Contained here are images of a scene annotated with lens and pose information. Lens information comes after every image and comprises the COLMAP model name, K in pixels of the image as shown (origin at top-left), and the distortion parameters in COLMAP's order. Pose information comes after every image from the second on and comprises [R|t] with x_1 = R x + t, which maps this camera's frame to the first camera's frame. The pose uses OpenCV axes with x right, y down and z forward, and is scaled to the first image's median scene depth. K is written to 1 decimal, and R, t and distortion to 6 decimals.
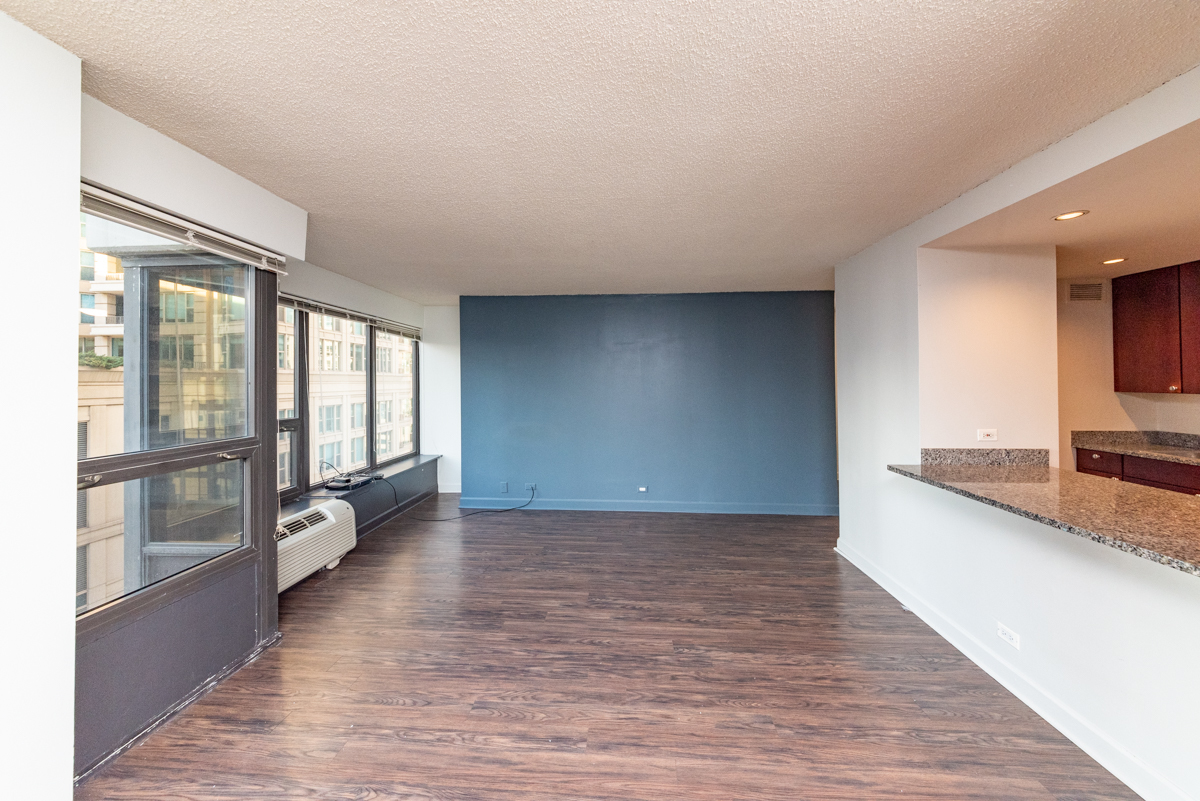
lens RADIAL K [[430.3, 0, 597.1], [0, 430.3, 388.5], [0, 0, 1]] dist [-0.000995, 0.000379]
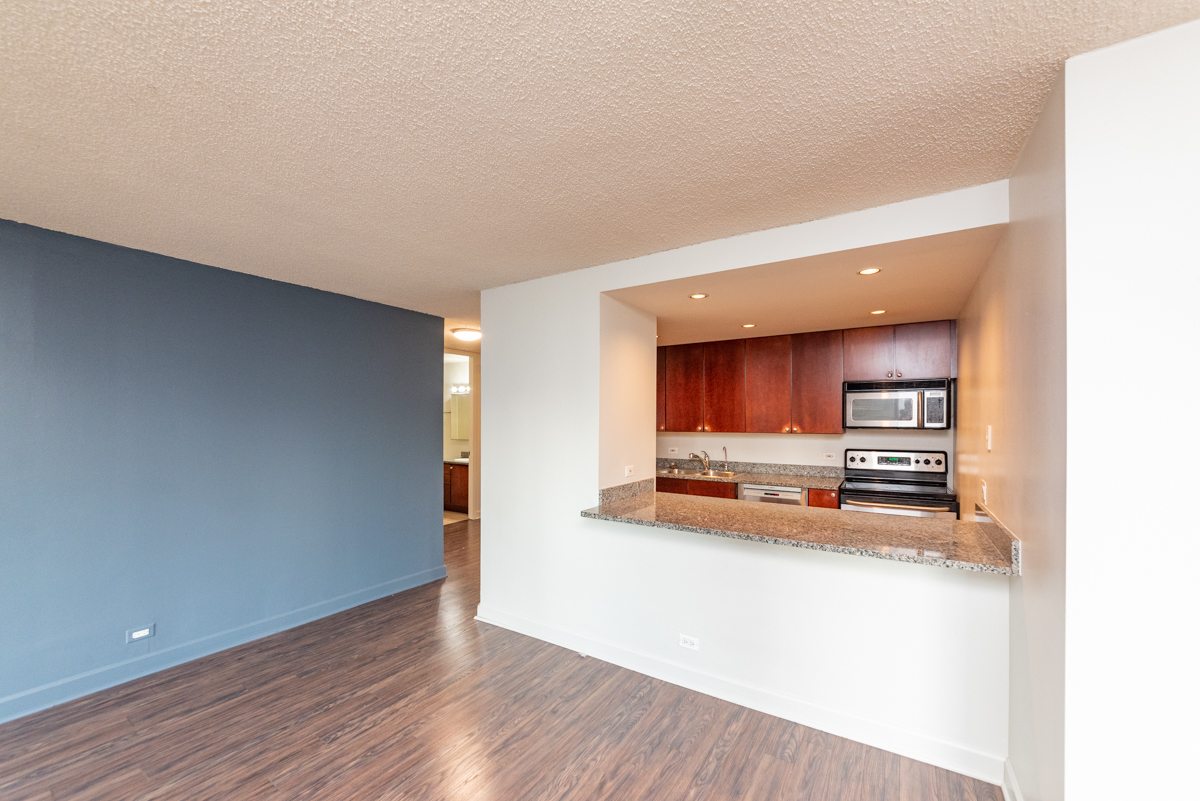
lens RADIAL K [[480.0, 0, 596.3], [0, 480.0, 417.9], [0, 0, 1]] dist [-0.004270, 0.000161]
pose [[0.477793, 0.008116, 0.878435, -0.246518], [0.007908, 0.999877, -0.013539, -0.015036], [-0.878437, 0.013416, 0.477670, 0.467555]]
